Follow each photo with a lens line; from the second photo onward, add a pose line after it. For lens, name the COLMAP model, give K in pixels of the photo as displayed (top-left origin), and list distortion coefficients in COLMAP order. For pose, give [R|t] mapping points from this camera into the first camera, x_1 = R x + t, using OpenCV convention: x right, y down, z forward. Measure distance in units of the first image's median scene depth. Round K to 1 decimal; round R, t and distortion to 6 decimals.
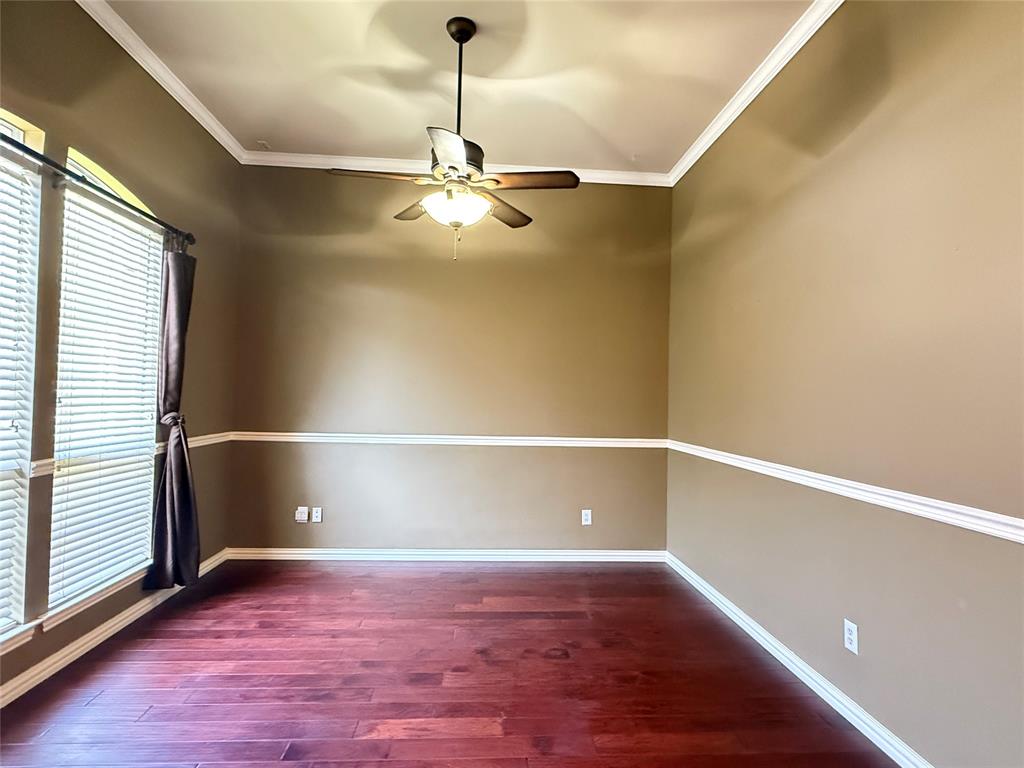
lens RADIAL K [[535.3, 0, 510.8], [0, 535.3, 382.2], [0, 0, 1]] dist [0.001115, -0.000123]
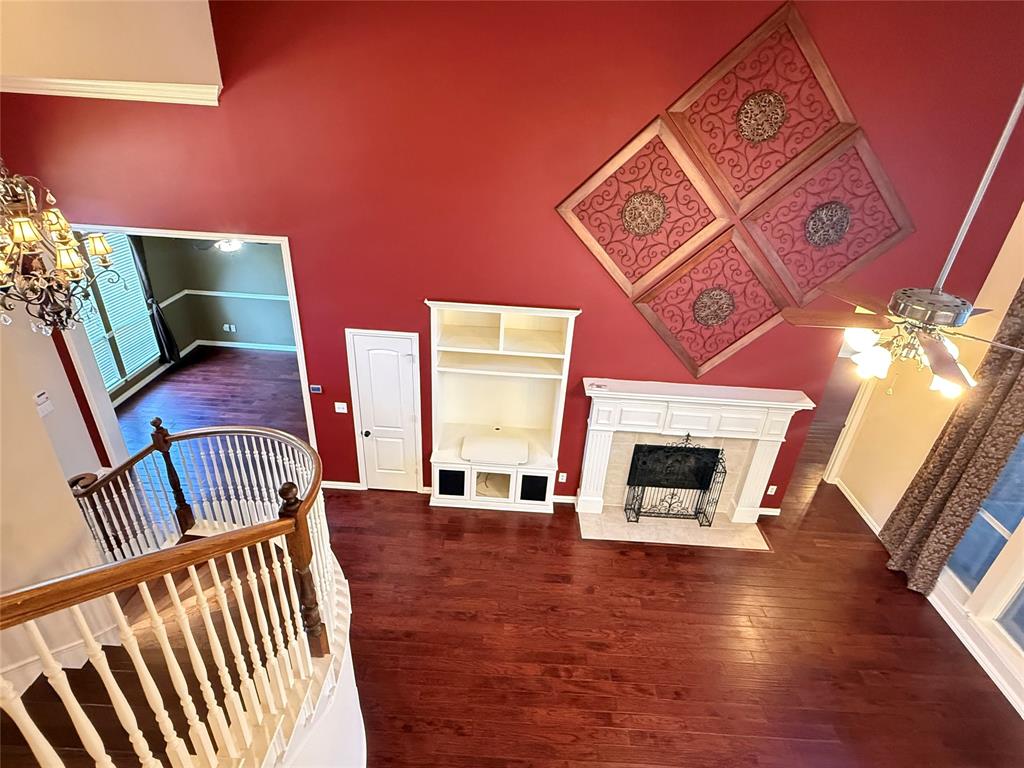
lens RADIAL K [[535.3, 0, 513.3], [0, 535.3, 383.2], [0, 0, 1]] dist [0.001115, -0.000123]
pose [[0.995666, 0.072353, -0.058427, 1.233294], [-0.034188, 0.869038, 0.493562, -0.905408], [0.086486, -0.489426, 0.867746, -1.214935]]
